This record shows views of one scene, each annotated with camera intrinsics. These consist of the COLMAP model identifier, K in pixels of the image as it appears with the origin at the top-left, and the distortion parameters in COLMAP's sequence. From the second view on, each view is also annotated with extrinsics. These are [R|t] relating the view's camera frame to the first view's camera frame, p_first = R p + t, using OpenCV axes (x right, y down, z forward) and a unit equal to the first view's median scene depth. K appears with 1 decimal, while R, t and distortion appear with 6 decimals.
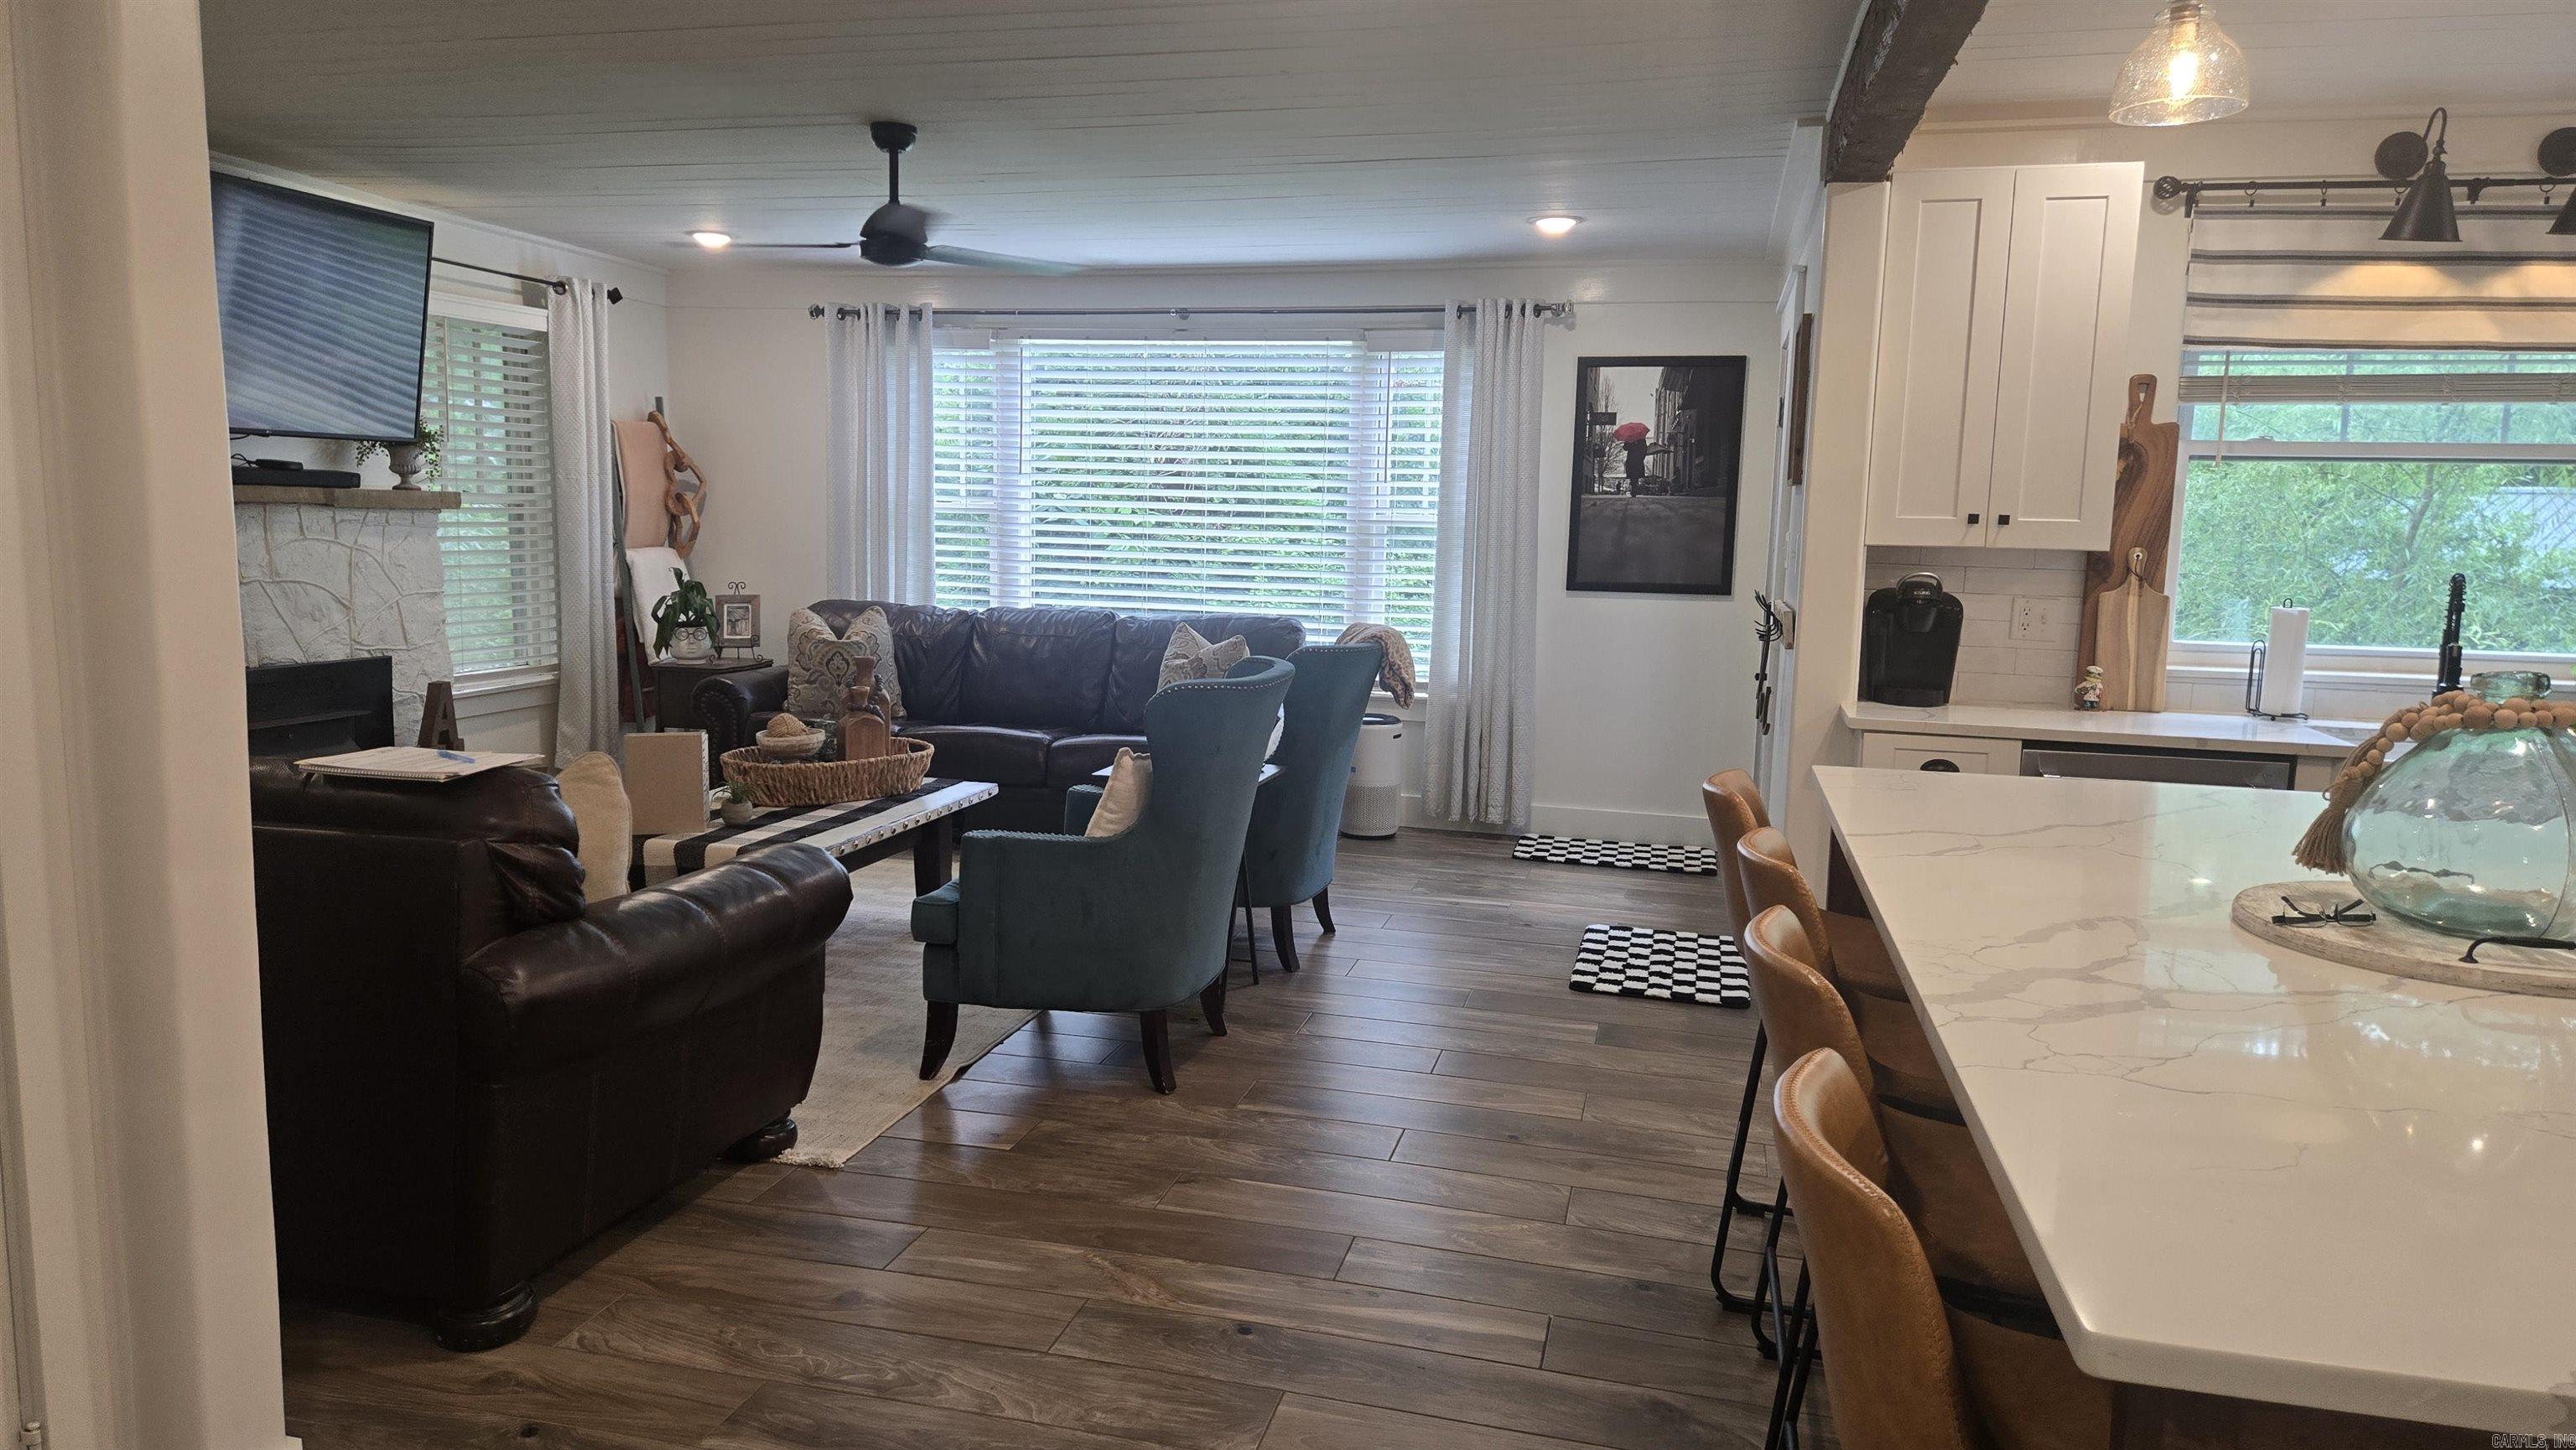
lens RADIAL K [[1690.5, 0, 1248.2], [0, 1690.5, 737.7], [0, 0, 1]] dist [0.082174, -0.069157]
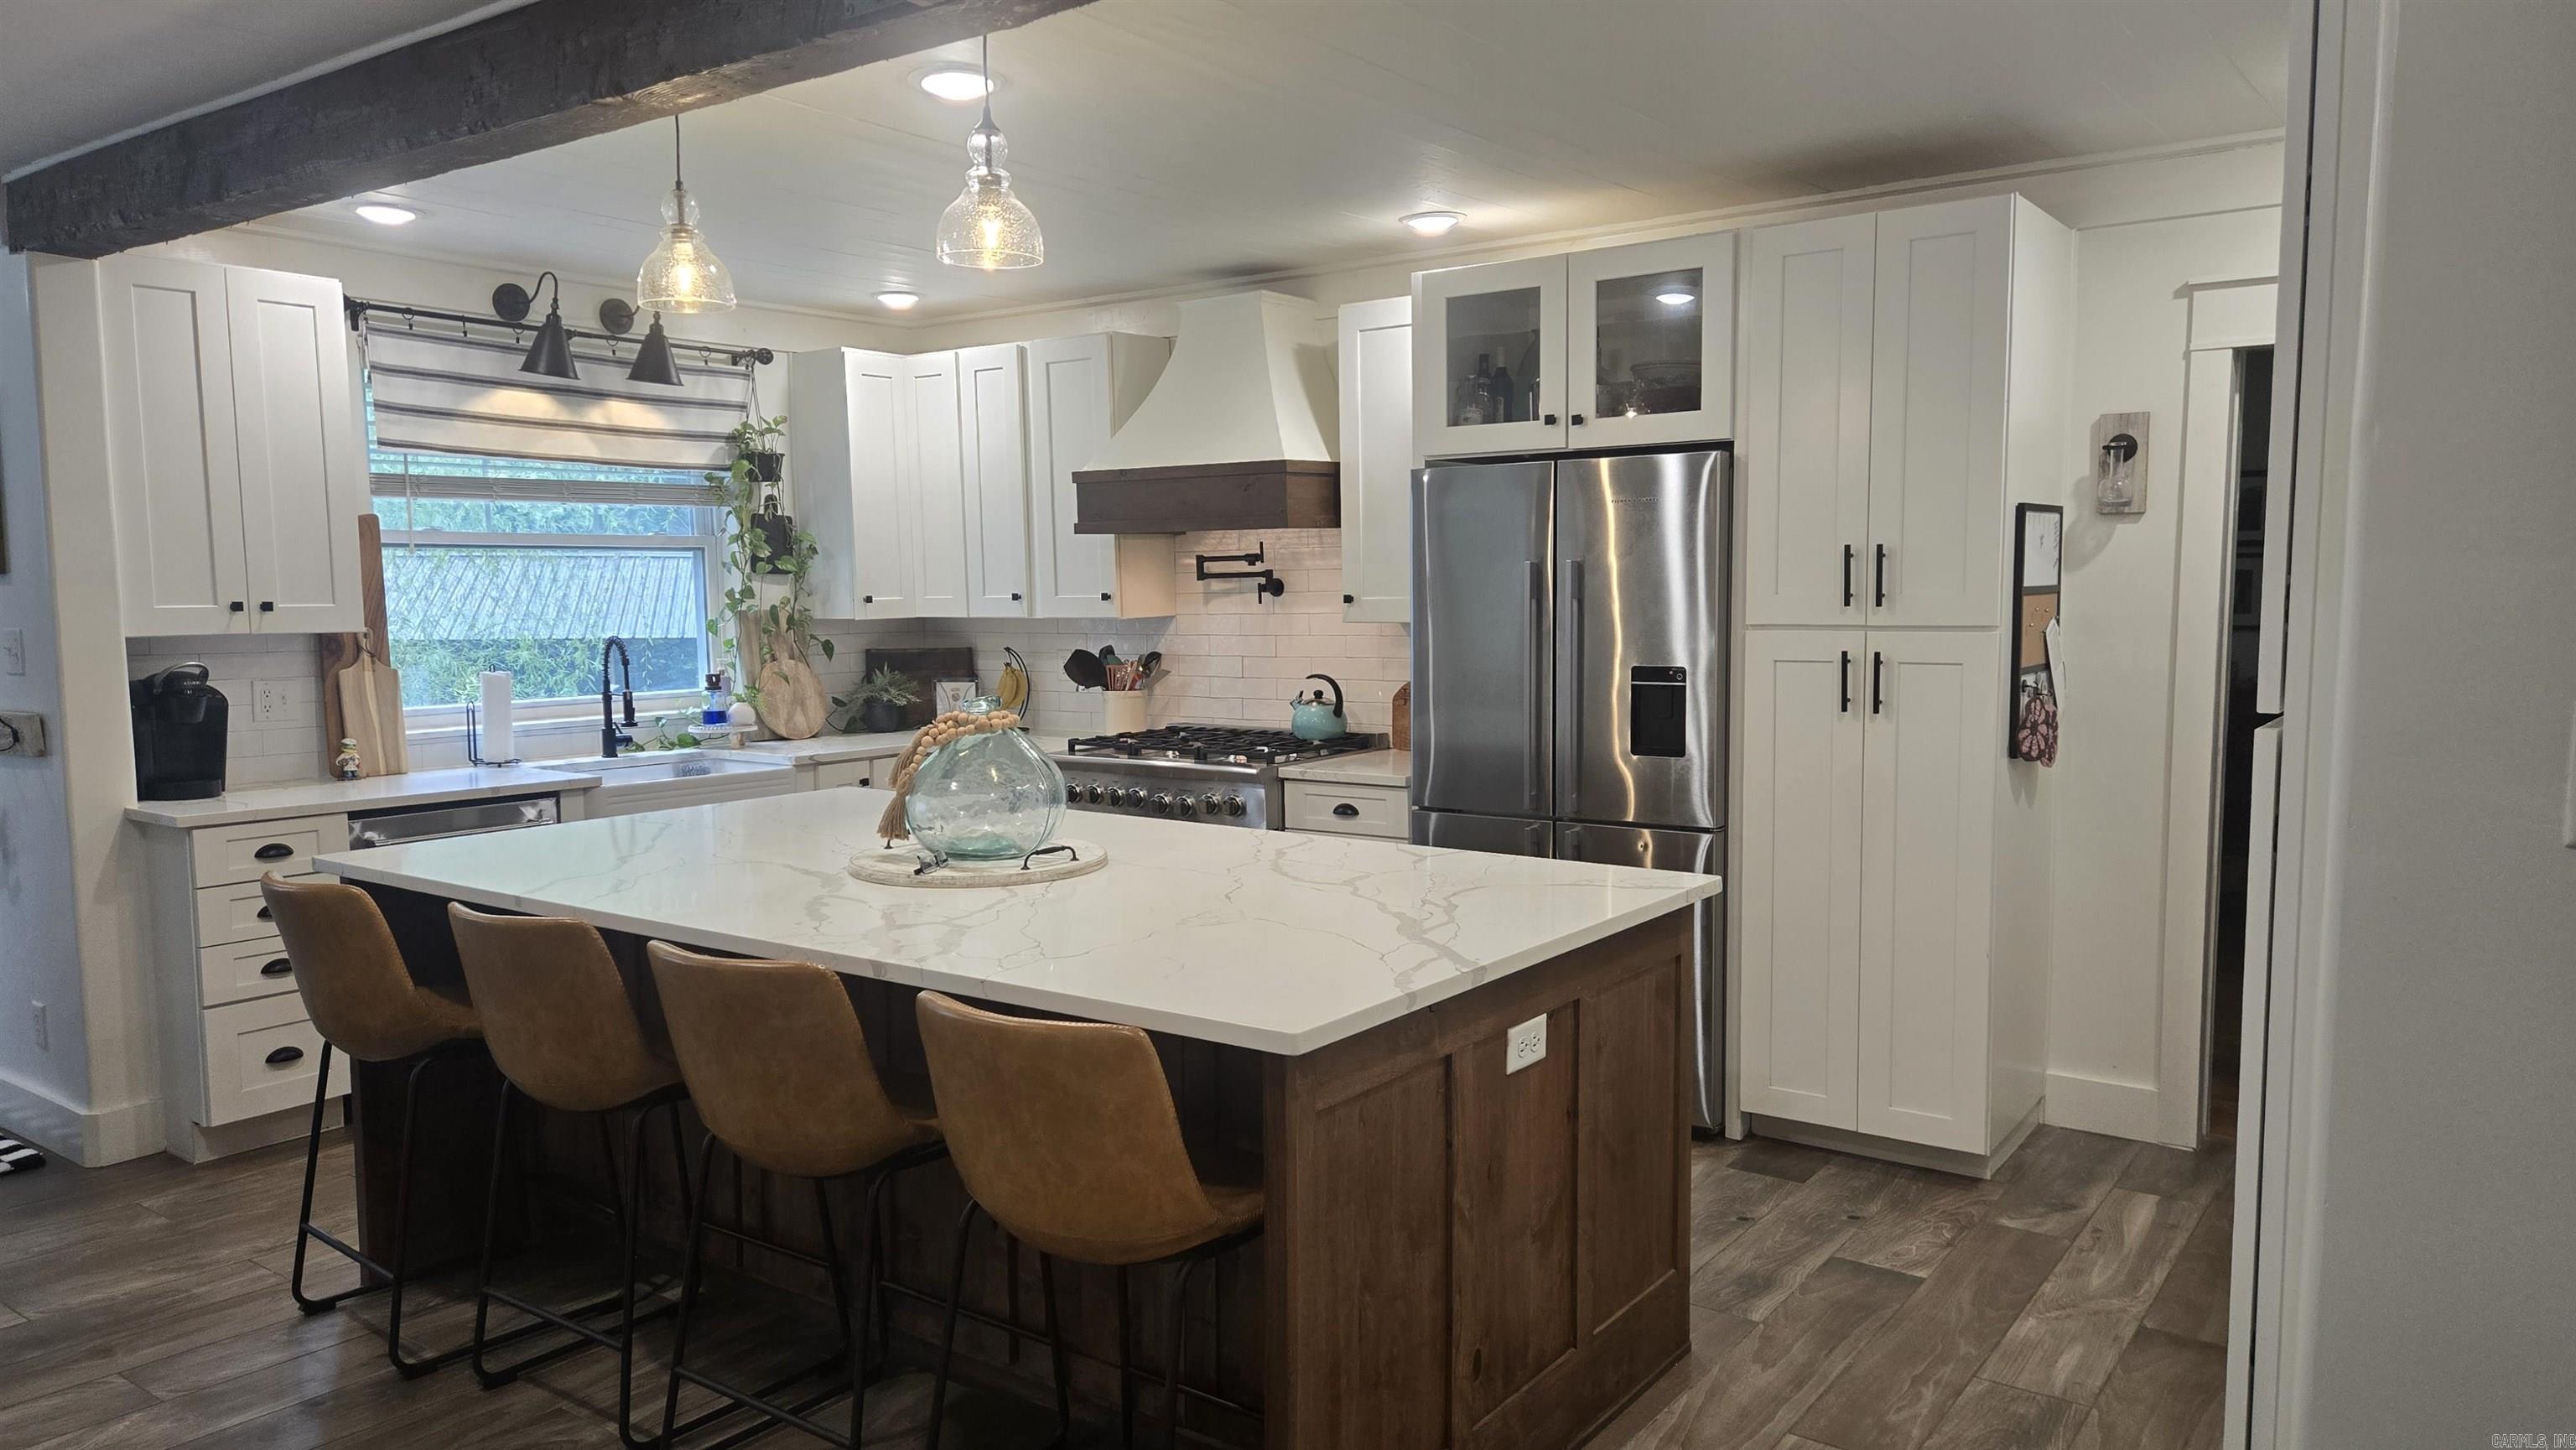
lens RADIAL K [[1690.5, 0, 1248.2], [0, 1690.5, 737.7], [0, 0, 1]] dist [0.082174, -0.069157]
pose [[0.418163, -0.109003, 0.901808, -0.248318], [0.143229, 0.988267, 0.053039, -0.019408], [-0.897009, 0.106987, 0.428870, 0.036736]]
